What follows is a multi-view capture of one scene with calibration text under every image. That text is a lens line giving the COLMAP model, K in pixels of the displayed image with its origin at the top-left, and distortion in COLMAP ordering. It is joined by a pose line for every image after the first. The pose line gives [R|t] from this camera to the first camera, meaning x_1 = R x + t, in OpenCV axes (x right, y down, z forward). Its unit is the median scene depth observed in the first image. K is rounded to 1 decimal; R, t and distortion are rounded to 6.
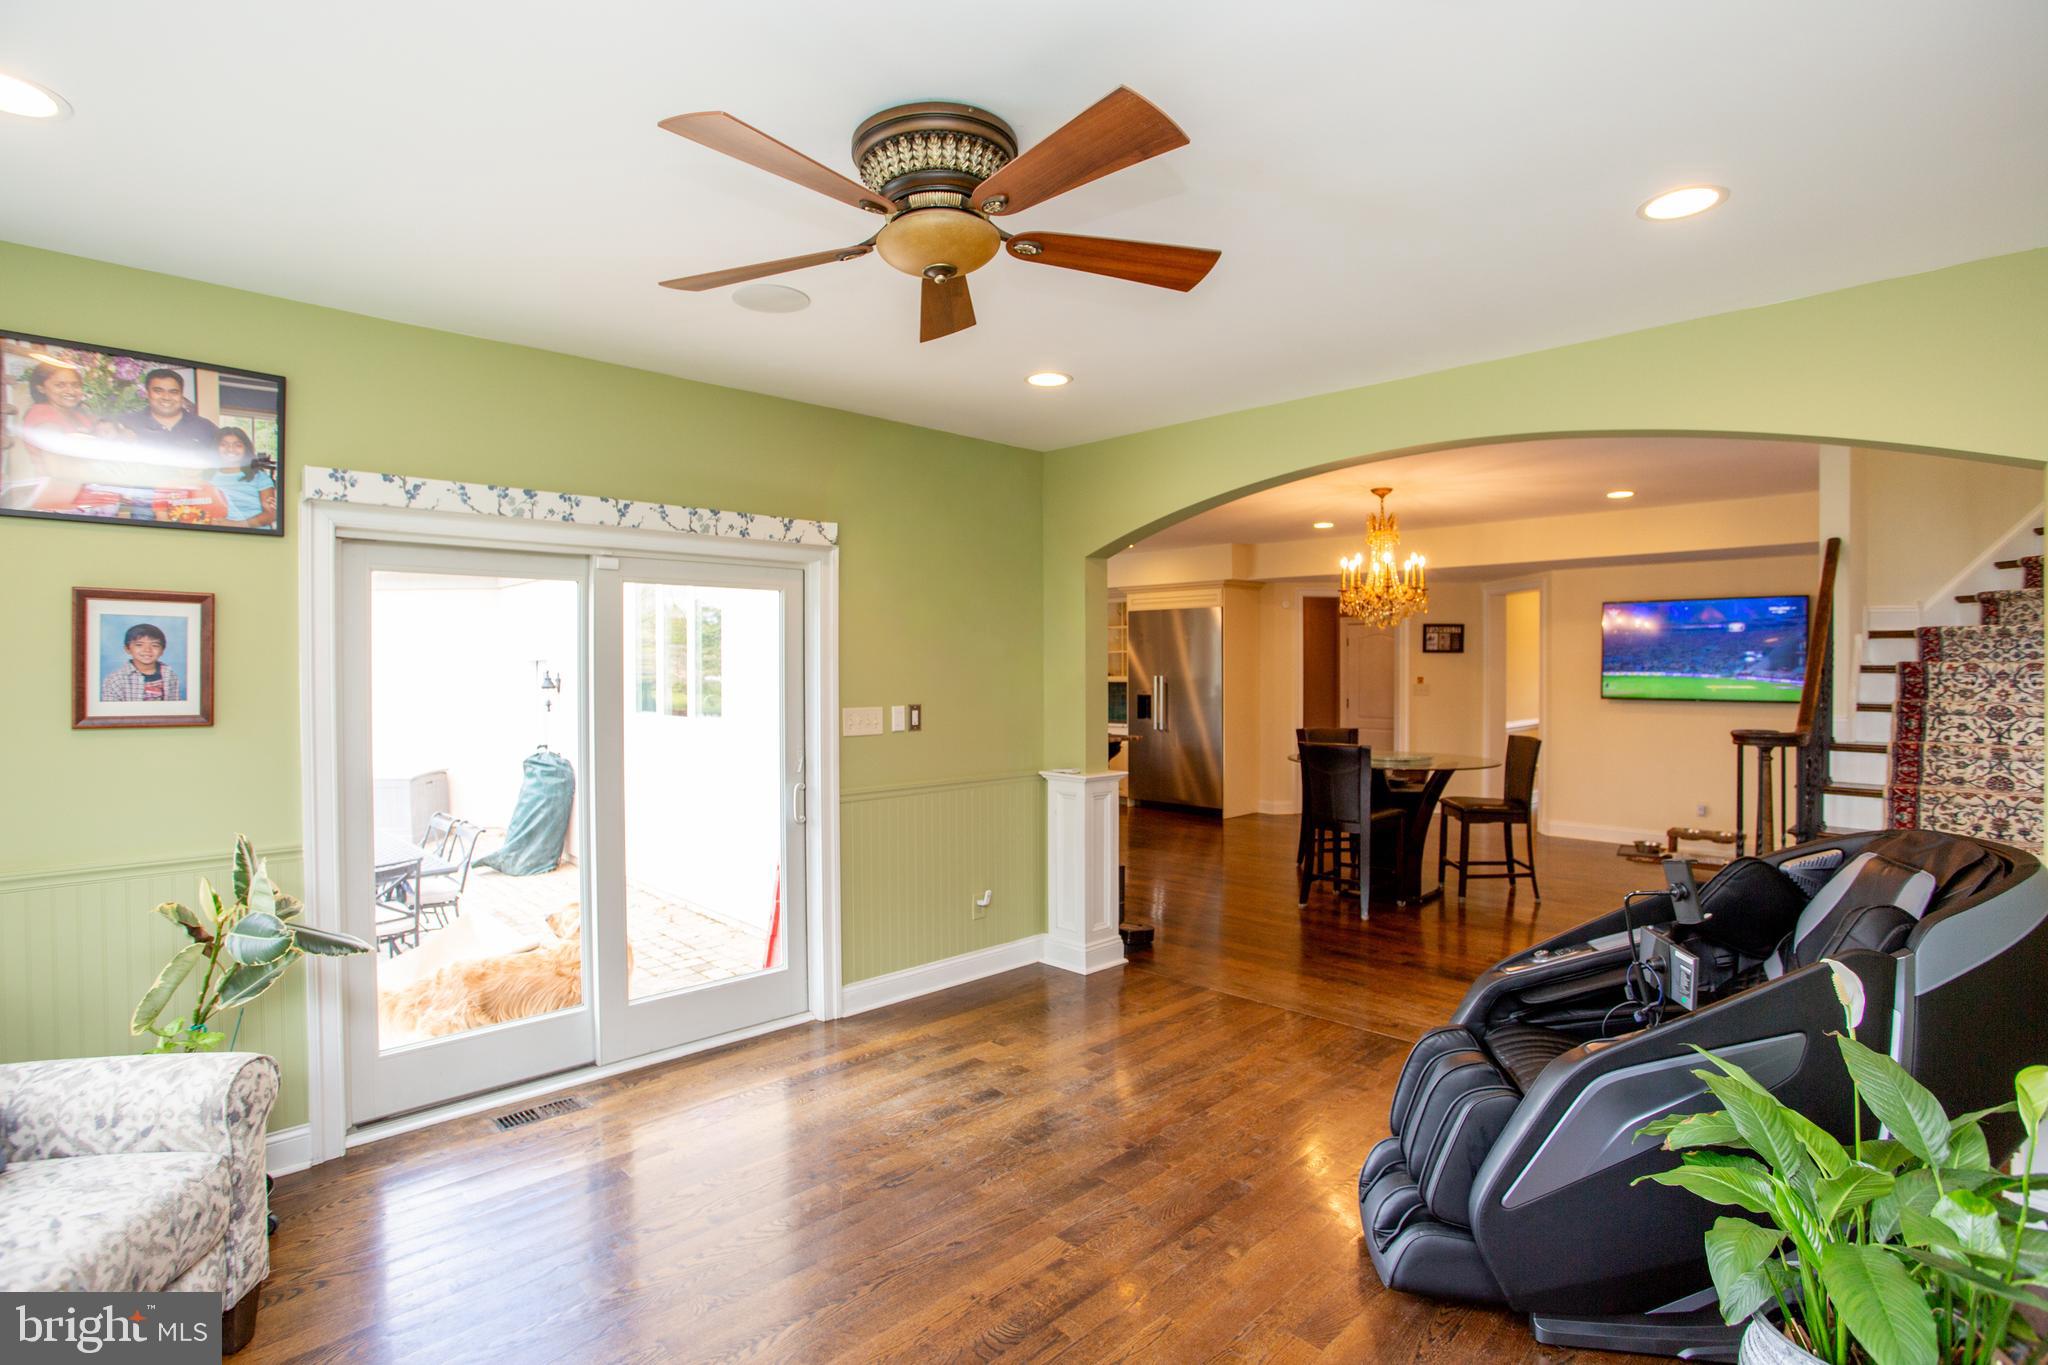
lens RADIAL K [[994.7, 0, 1013.9], [0, 994.7, 669.5], [0, 0, 1]] dist [-0.086300, 0.044021]
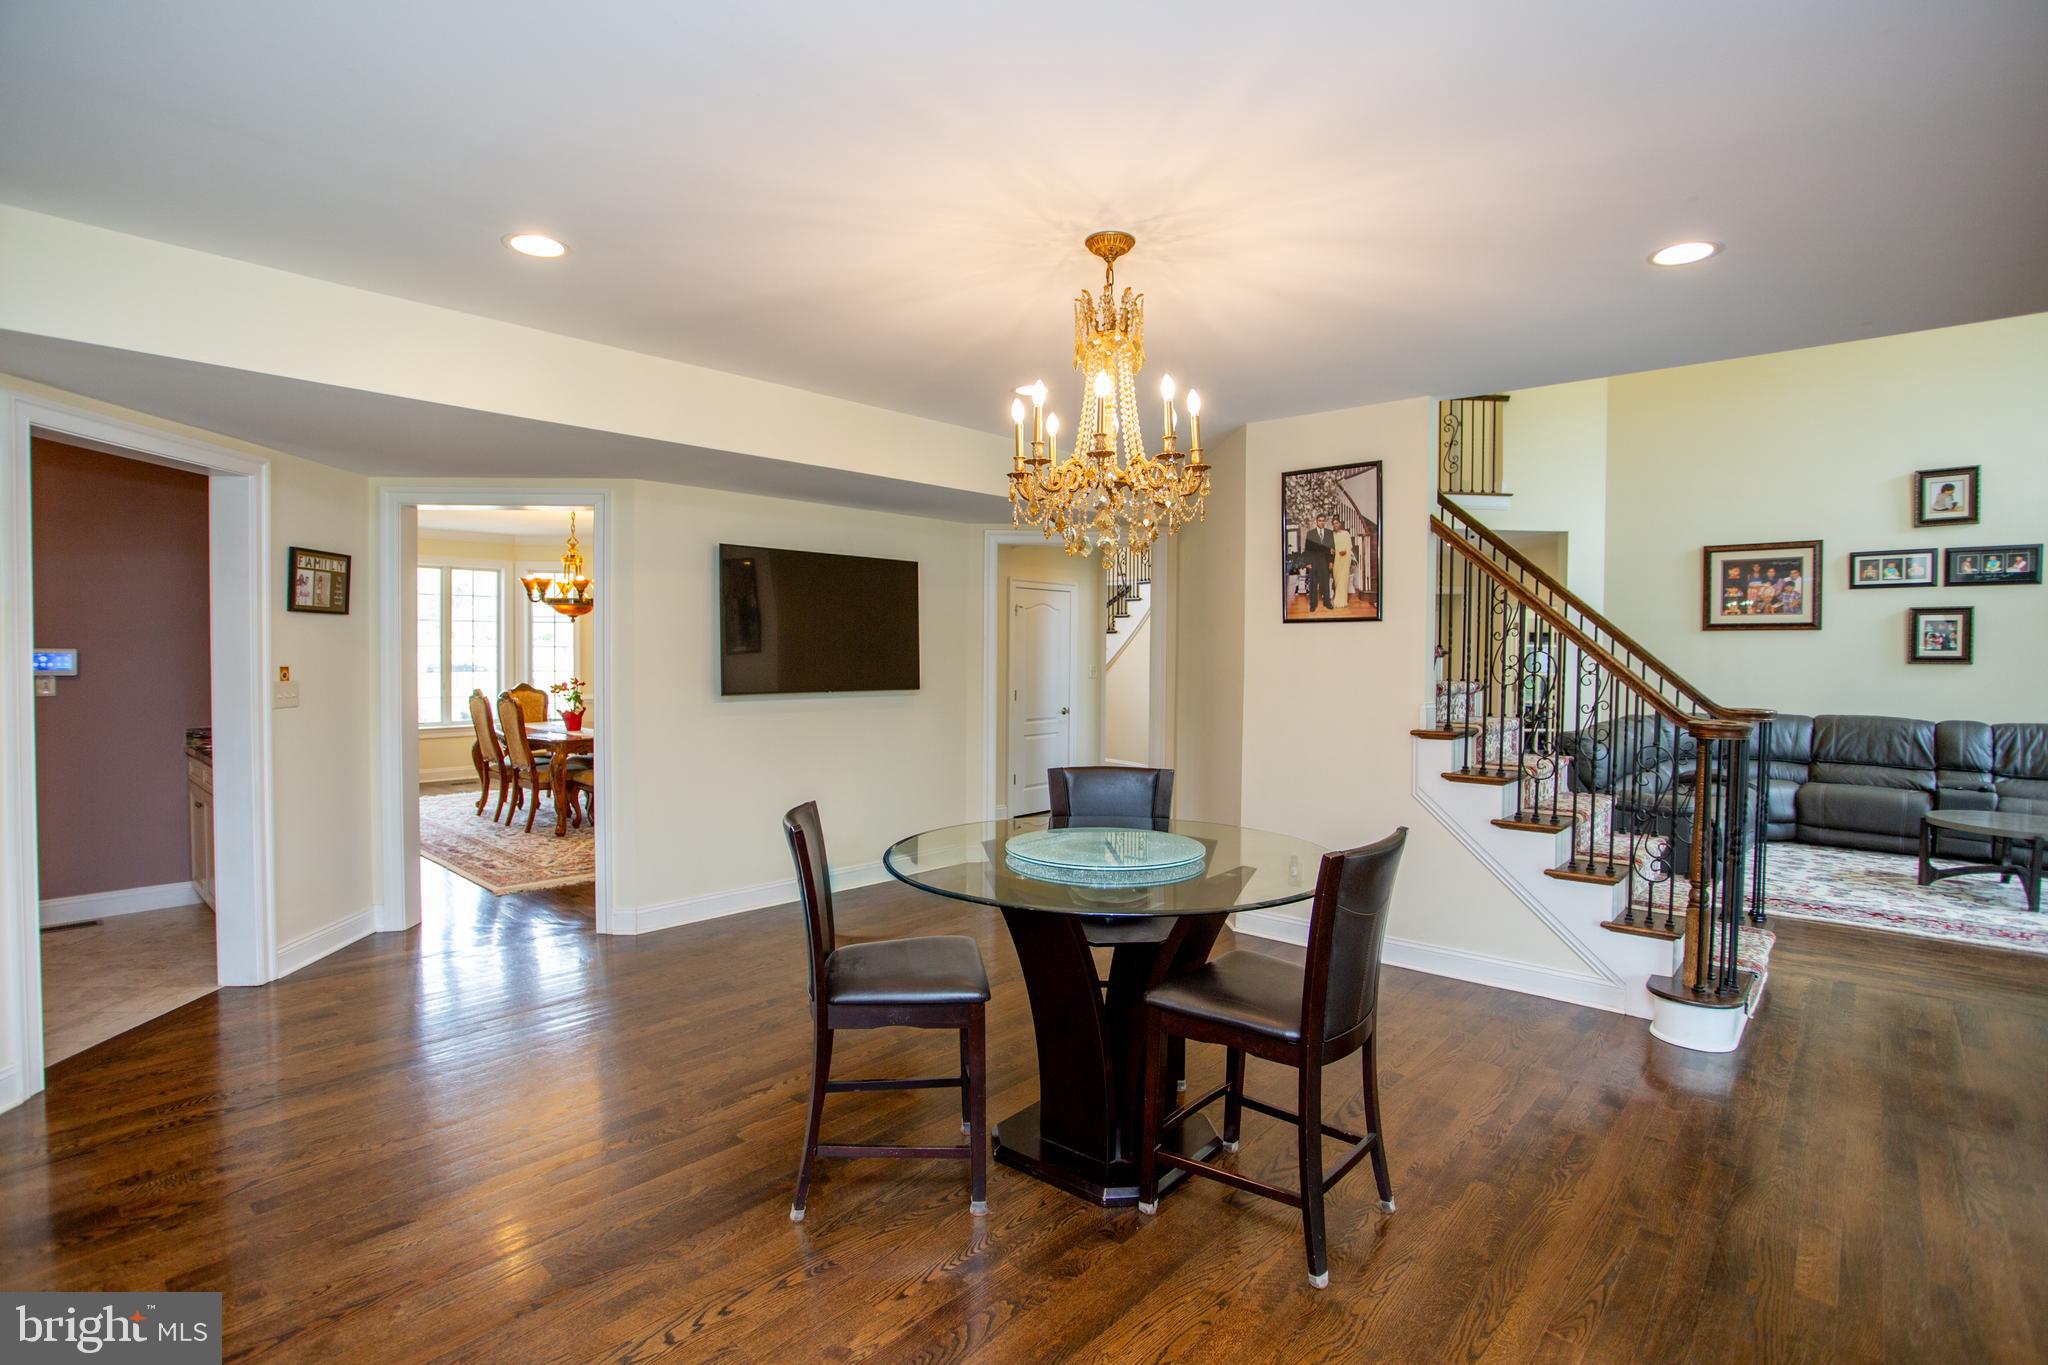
lens RADIAL K [[984.6, 0, 1010.8], [0, 984.6, 675.8], [0, 0, 1]] dist [-0.080214, 0.030911]
pose [[-0.063448, -0.028160, 0.997588, -0.080112], [-0.004811, 0.999599, 0.027911, -0.004192], [-0.997974, -0.003029, -0.063558, 1.926222]]
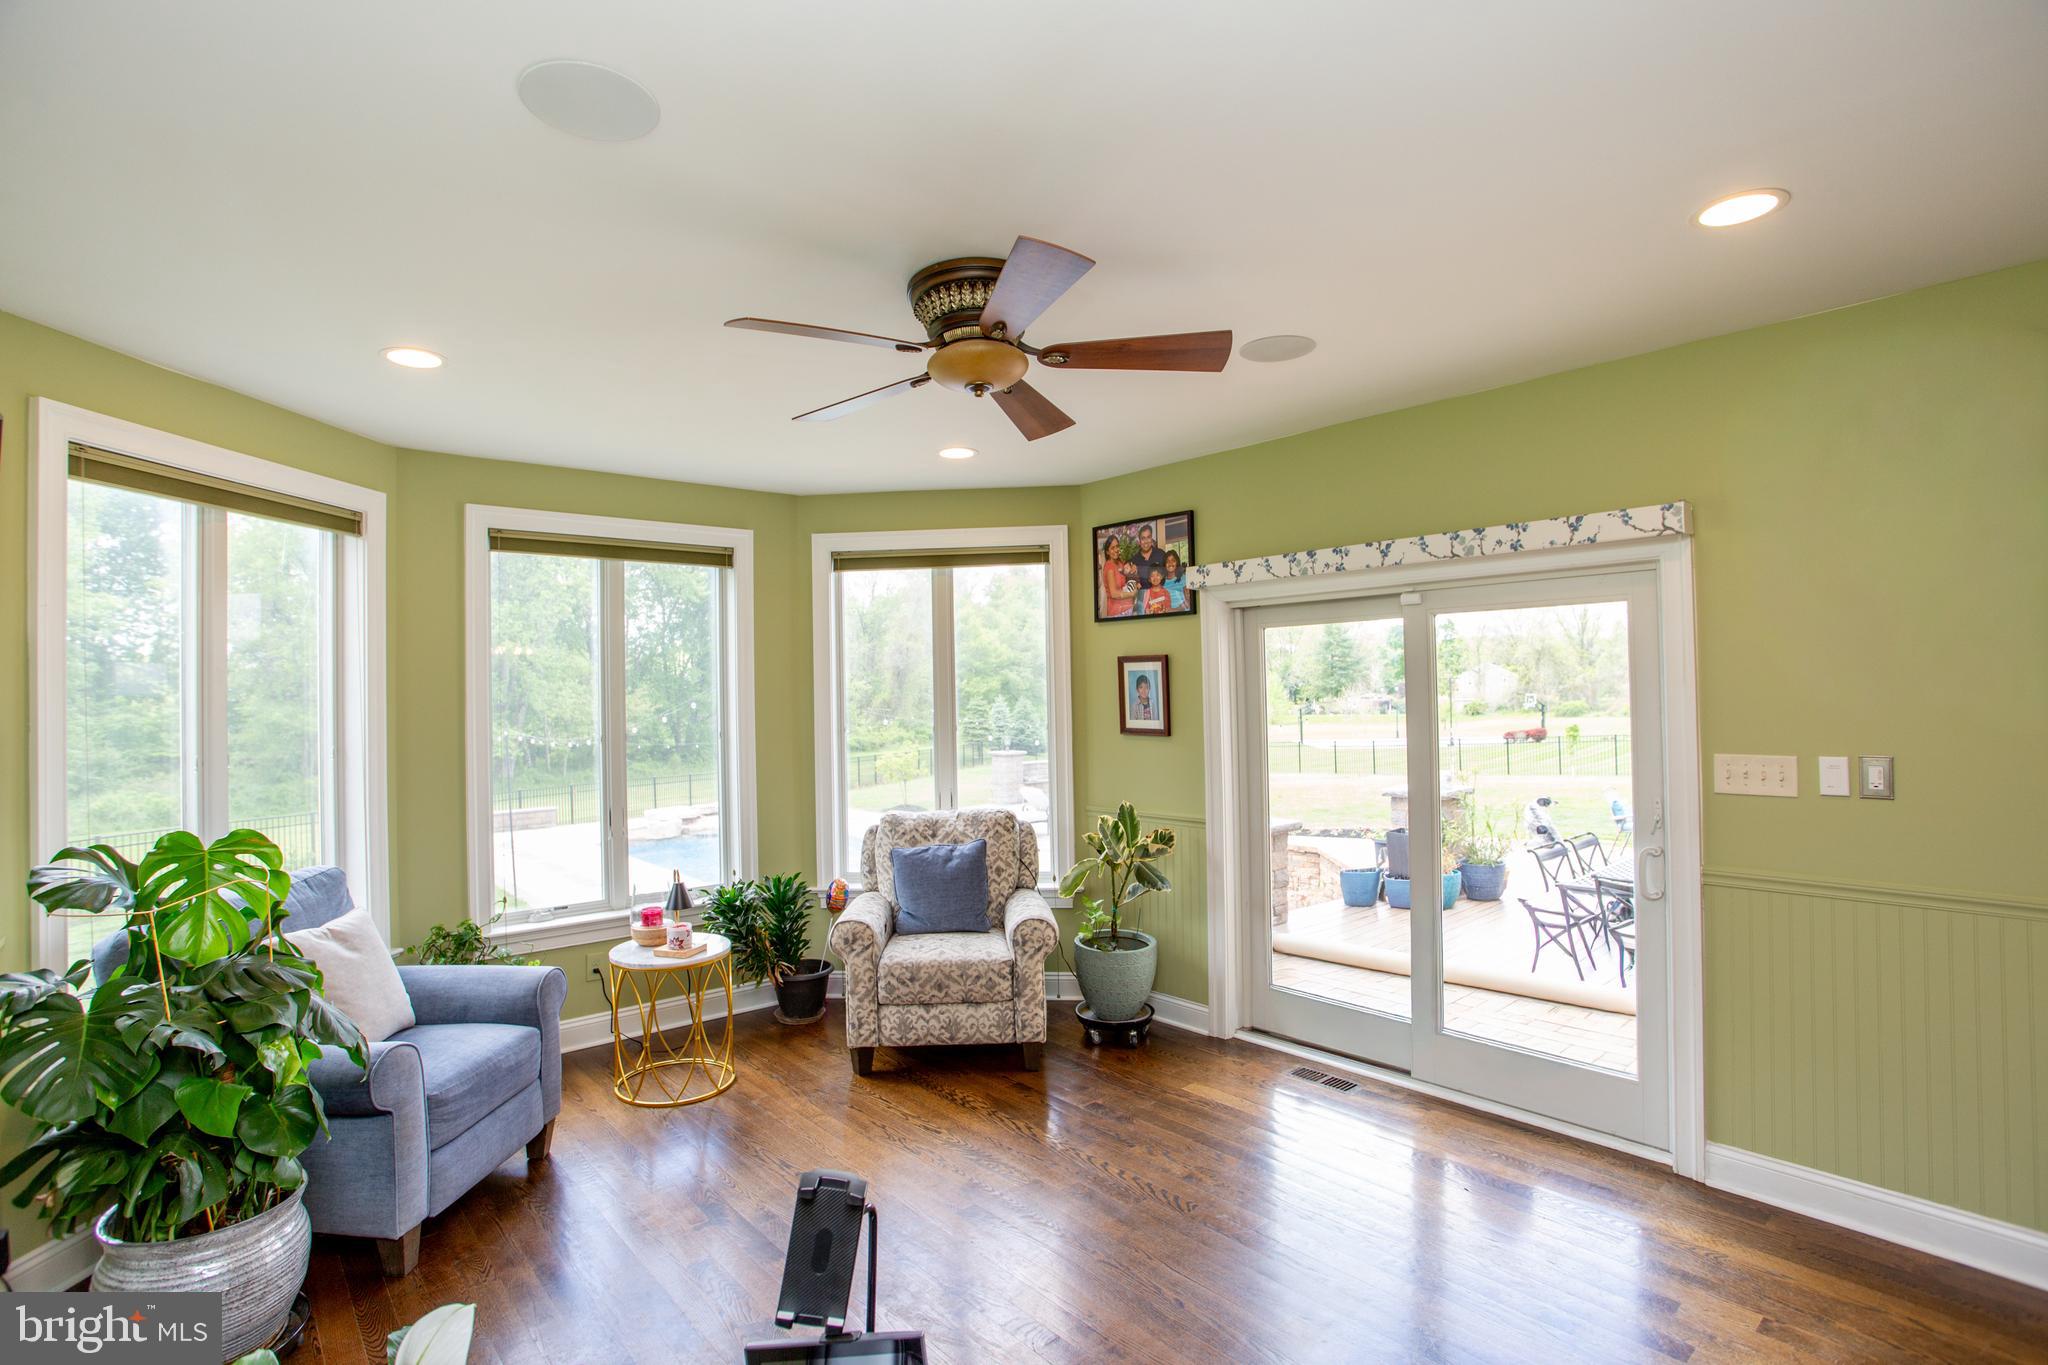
lens RADIAL K [[994.7, 0, 1013.9], [0, 994.7, 669.5], [0, 0, 1]] dist [-0.086300, 0.044021]
pose [[-0.055365, -0.021298, -0.998239, 0.651997], [0.013231, 0.999669, -0.022062, -0.015331], [0.998378, -0.014429, -0.055065, 0.629858]]
